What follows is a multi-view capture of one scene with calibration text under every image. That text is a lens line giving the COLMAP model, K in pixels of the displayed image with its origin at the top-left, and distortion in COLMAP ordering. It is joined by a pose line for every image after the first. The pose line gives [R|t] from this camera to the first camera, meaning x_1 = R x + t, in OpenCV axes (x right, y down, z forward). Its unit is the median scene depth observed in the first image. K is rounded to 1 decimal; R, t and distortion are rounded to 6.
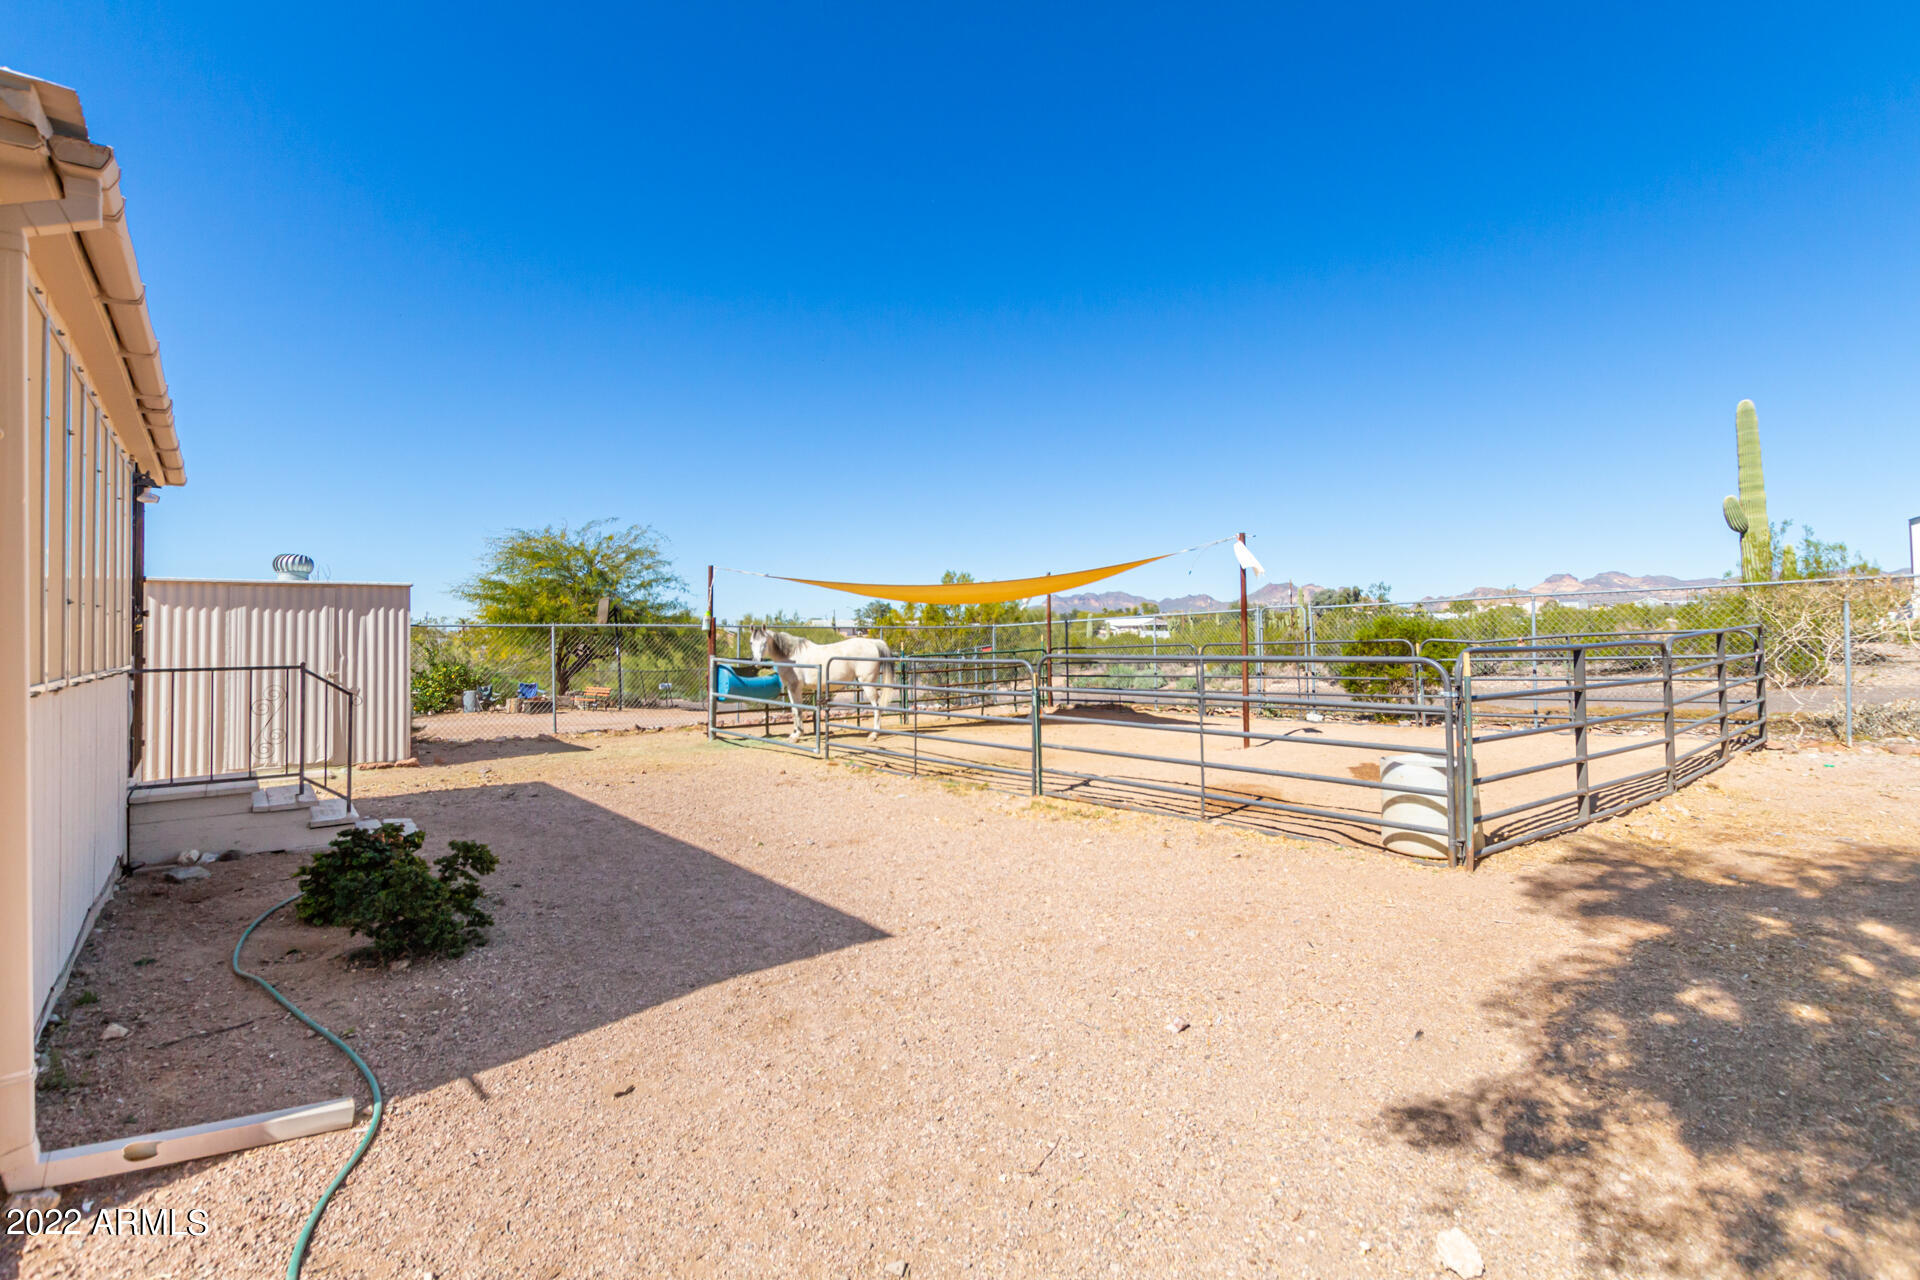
lens RADIAL K [[892.9, 0, 969.3], [0, 892.9, 638.5], [0, 0, 1]] dist [-0.000710, -0.000795]
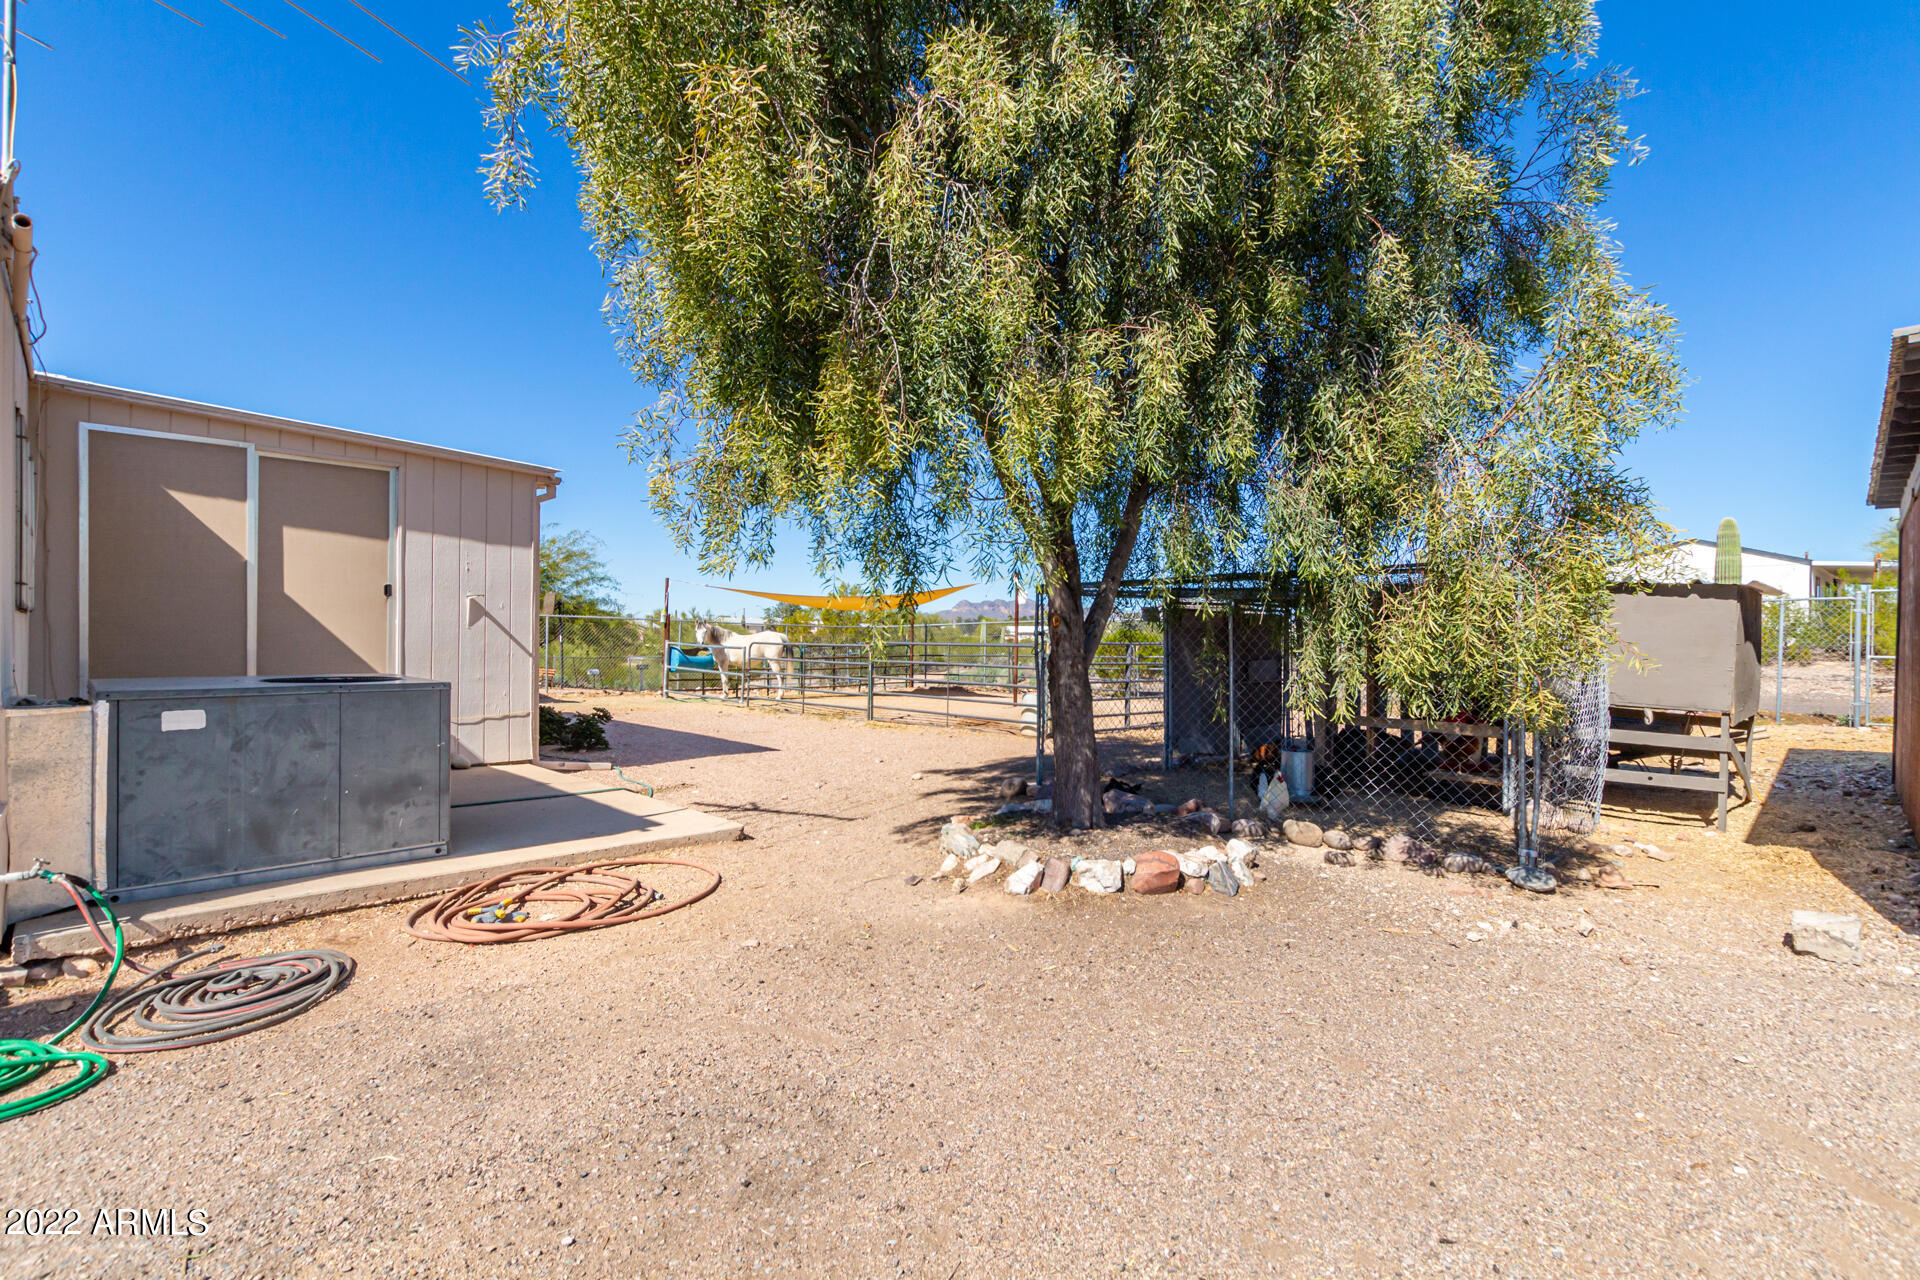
lens RADIAL K [[892.9, 0, 969.3], [0, 892.9, 638.5], [0, 0, 1]] dist [-0.000710, -0.000795]
pose [[0.994157, 0.028716, 0.104052, 0.051252], [-0.028397, 0.999586, -0.004545, 0.008677], [-0.104139, 0.001564, 0.994562, -0.492397]]
